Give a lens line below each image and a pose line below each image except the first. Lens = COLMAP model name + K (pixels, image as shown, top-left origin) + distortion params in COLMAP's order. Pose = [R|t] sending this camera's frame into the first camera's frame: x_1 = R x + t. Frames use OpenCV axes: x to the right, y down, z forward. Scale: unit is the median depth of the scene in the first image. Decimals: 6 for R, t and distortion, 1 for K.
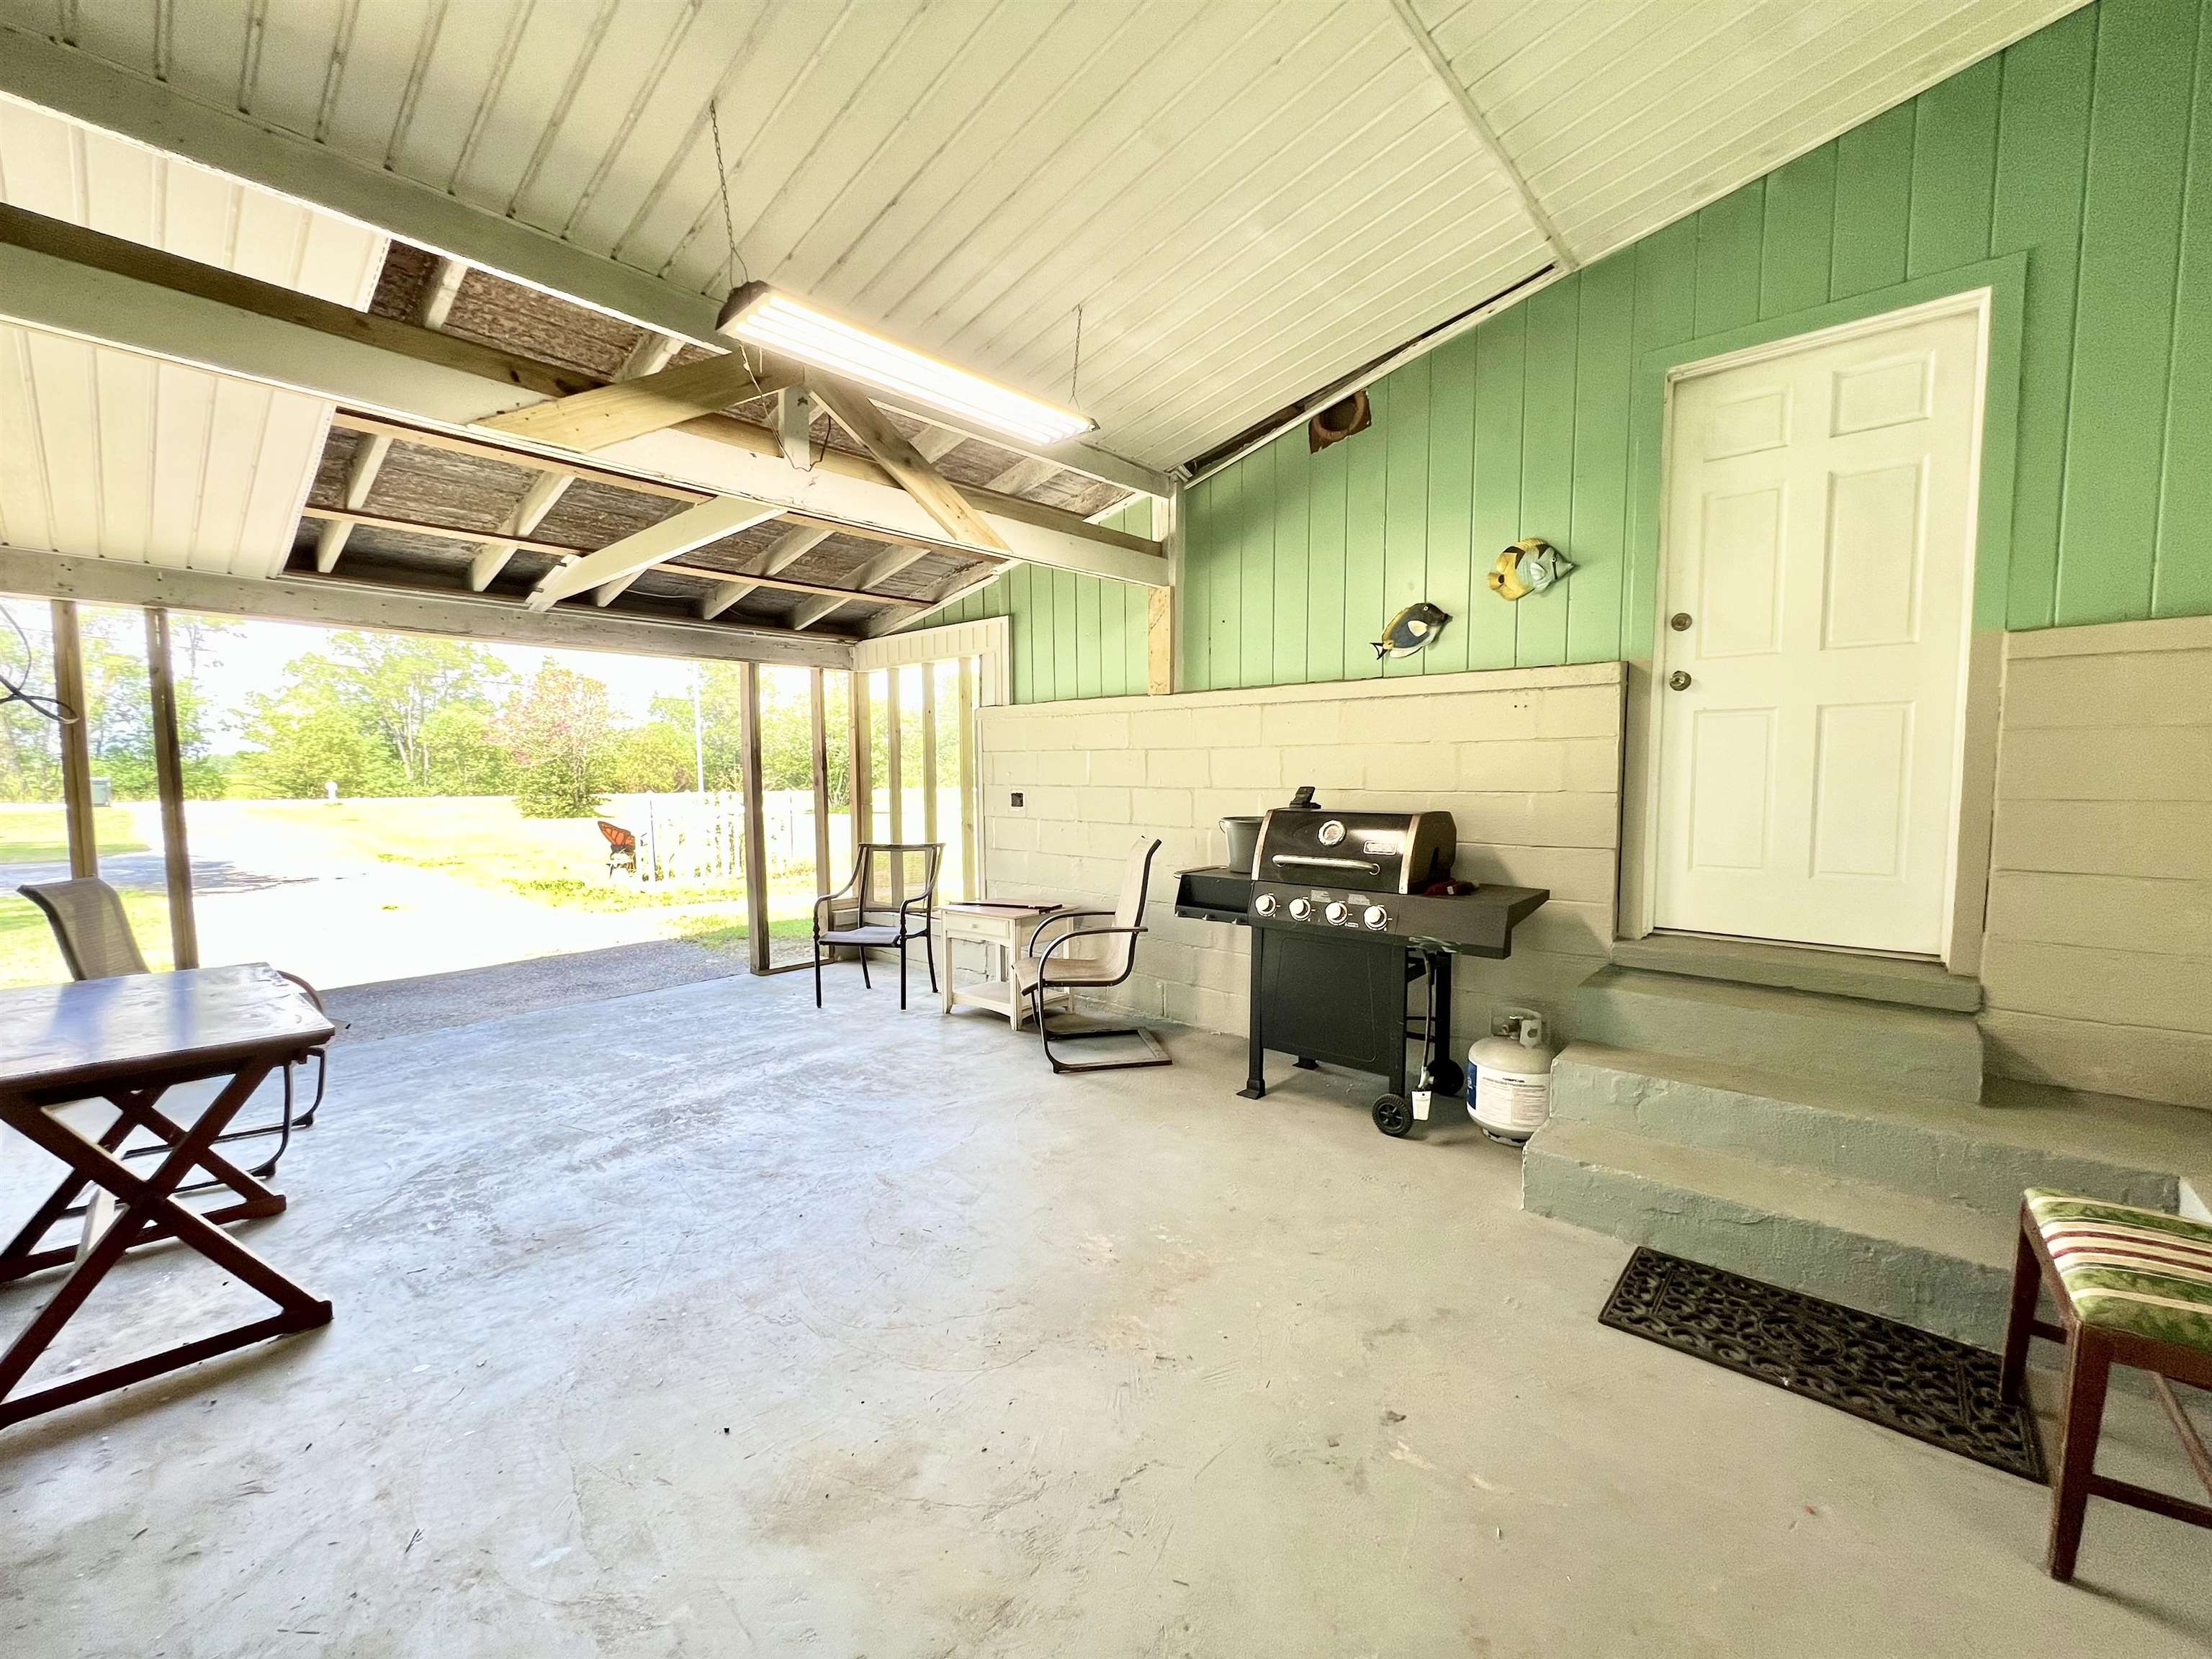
lens RADIAL K [[892.6, 0, 1114.9], [0, 892.6, 836.0], [0, 0, 1]] dist [-0.001600, -0.000051]
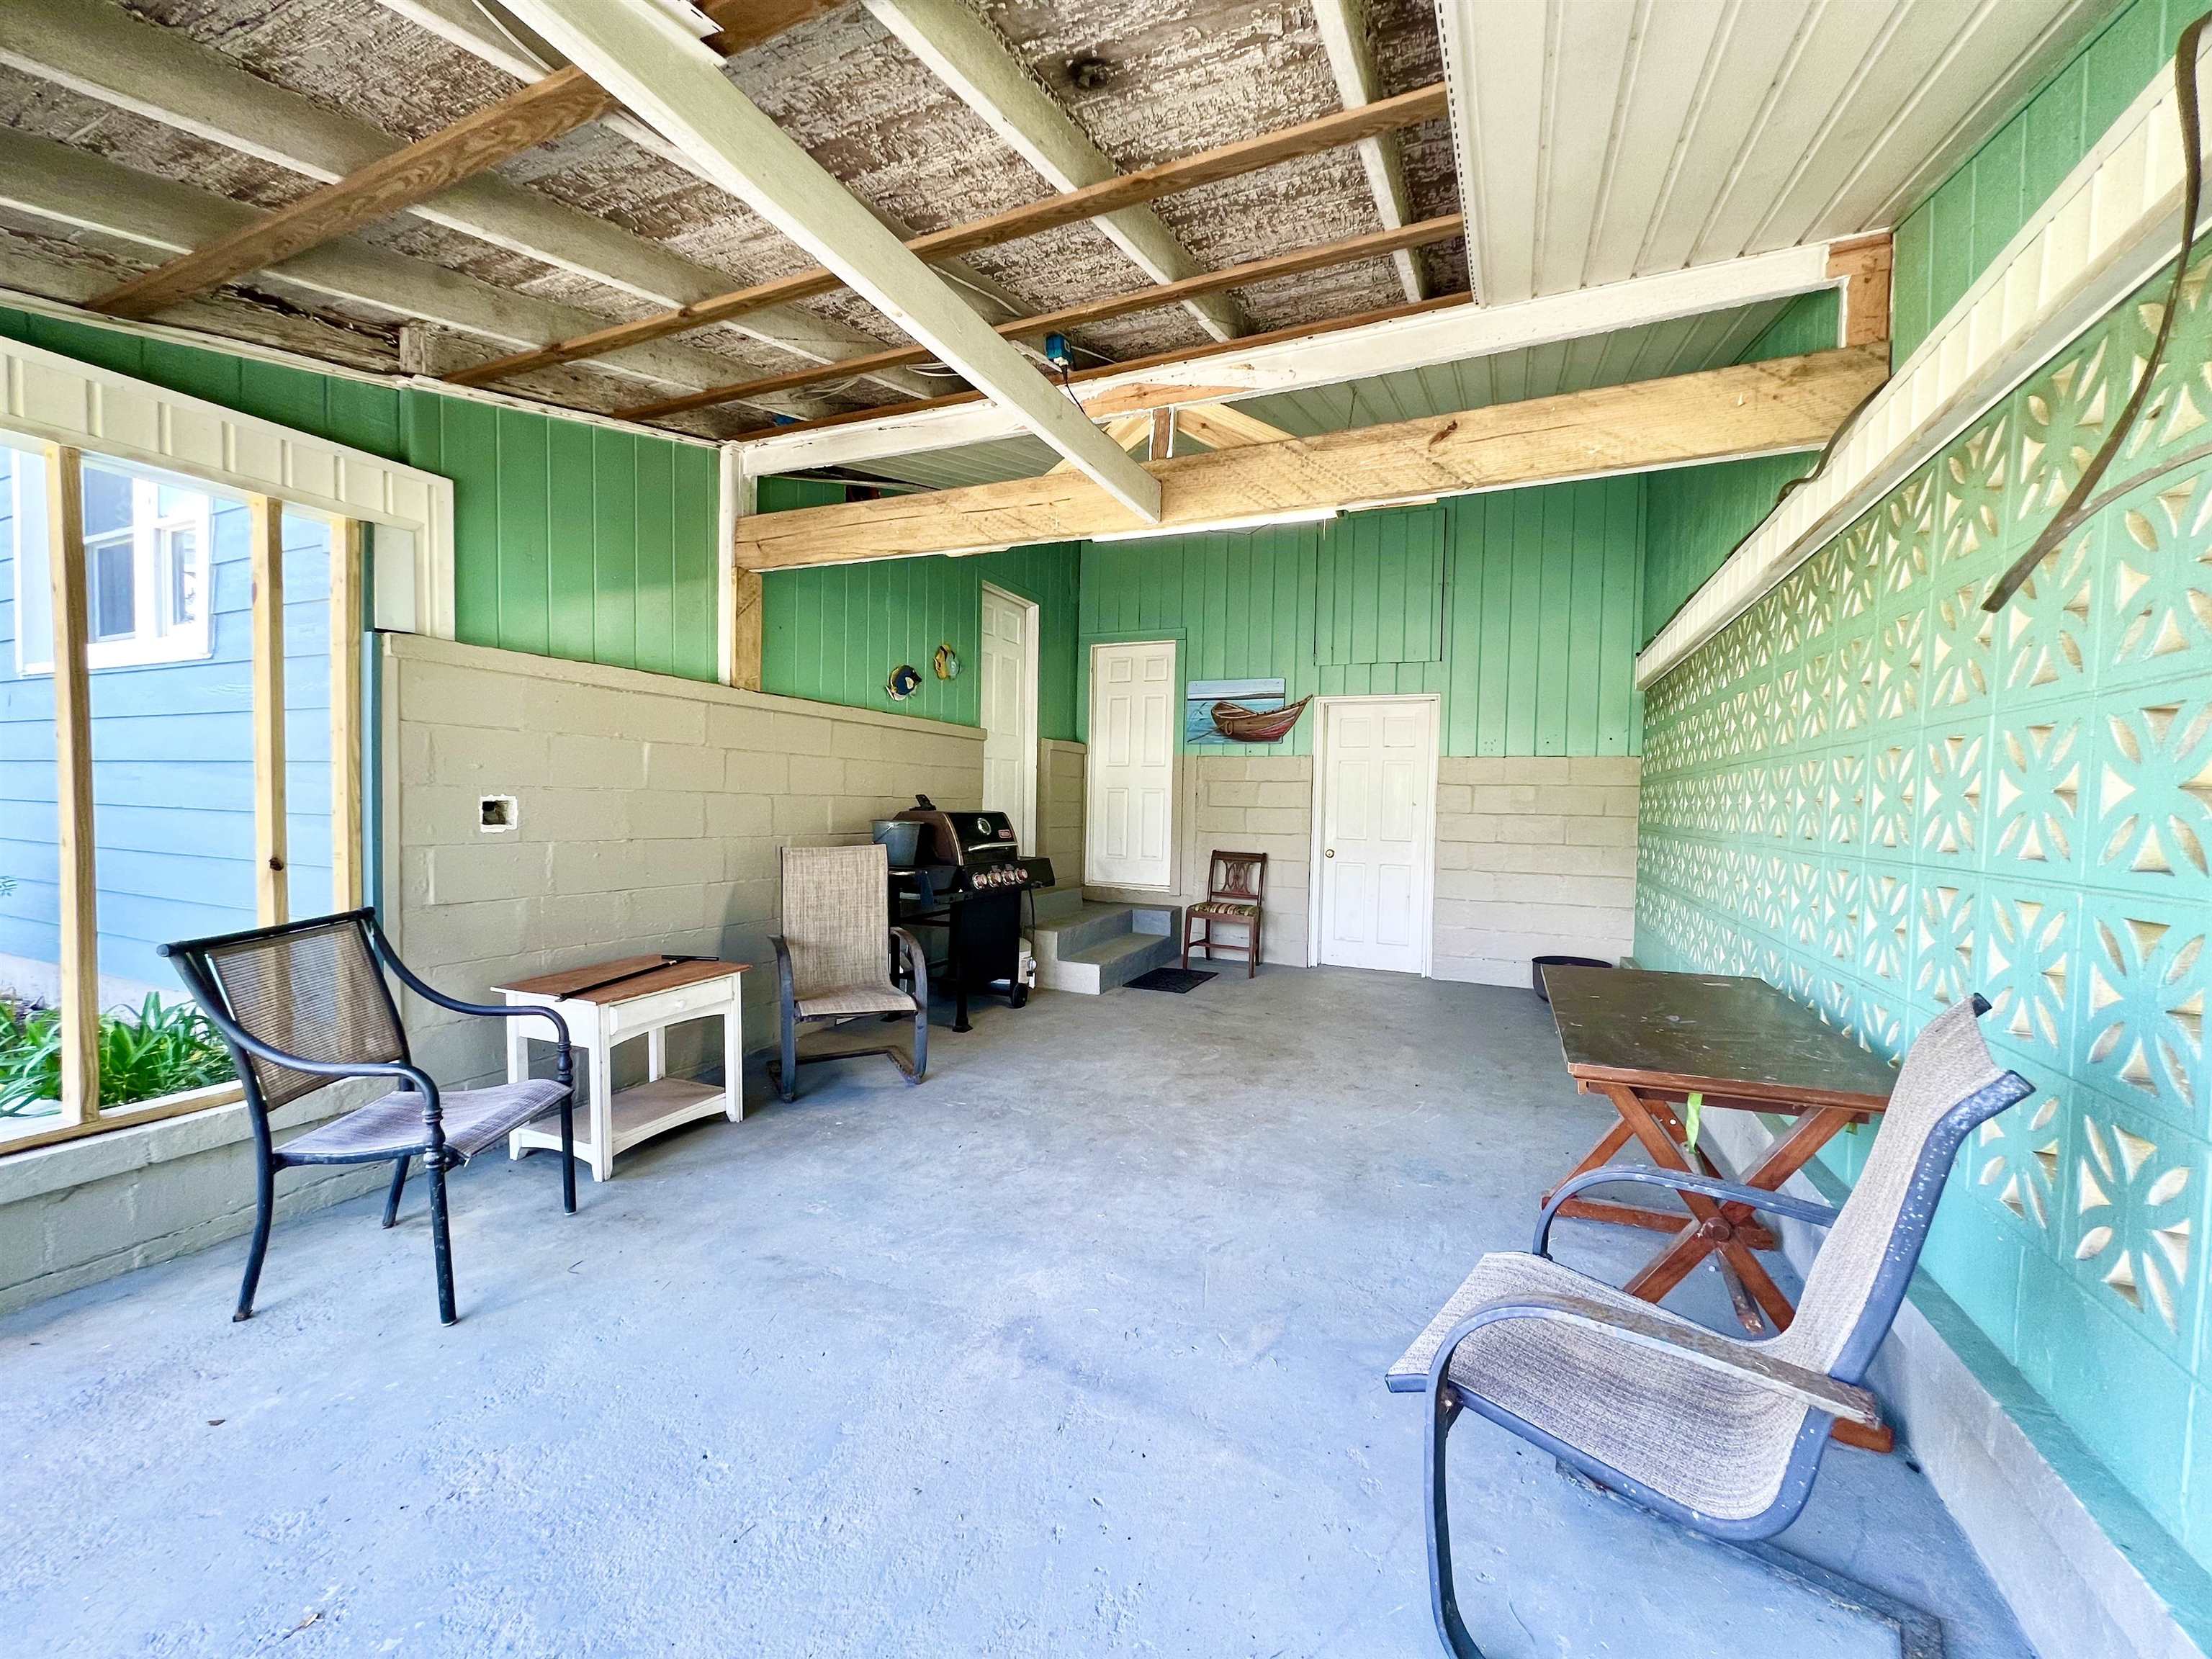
lens RADIAL K [[892.6, 0, 1112.6], [0, 892.6, 833.2], [0, 0, 1]] dist [-0.001600, -0.000051]
pose [[-0.307370, -0.029608, 0.951129, -1.025664], [0.059410, 0.996969, 0.050234, -0.043072], [-0.949734, 0.071947, -0.304679, 1.051284]]
